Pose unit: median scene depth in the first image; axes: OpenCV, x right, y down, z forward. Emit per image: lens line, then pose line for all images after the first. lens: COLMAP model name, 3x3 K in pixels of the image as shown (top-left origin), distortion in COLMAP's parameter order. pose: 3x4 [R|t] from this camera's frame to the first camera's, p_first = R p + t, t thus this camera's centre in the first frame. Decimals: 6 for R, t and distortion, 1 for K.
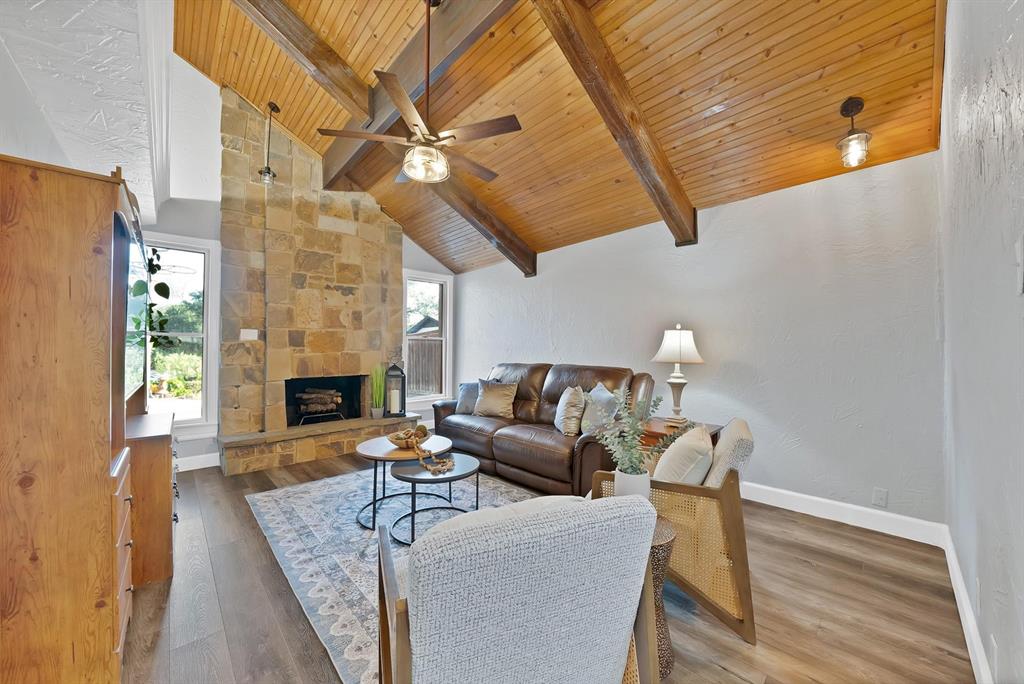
lens RADIAL K [[371.2, 0, 512.6], [0, 371.2, 341.6], [0, 0, 1]] dist [-0.024156, 0.002018]
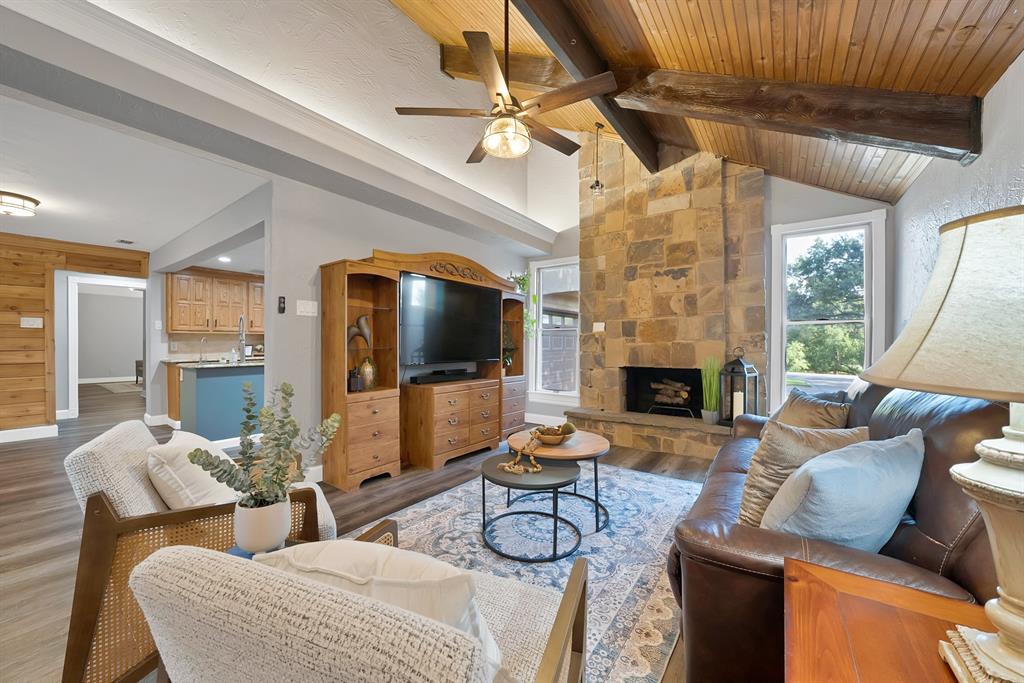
lens RADIAL K [[371.2, 0, 514.0], [0, 371.2, 341.5], [0, 0, 1]] dist [-0.024156, 0.002018]
pose [[0.193424, -0.001033, -0.981115, 0.366045], [0.020030, 0.999795, 0.002896, 0.017126], [0.980911, -0.020212, 0.193405, 0.446044]]
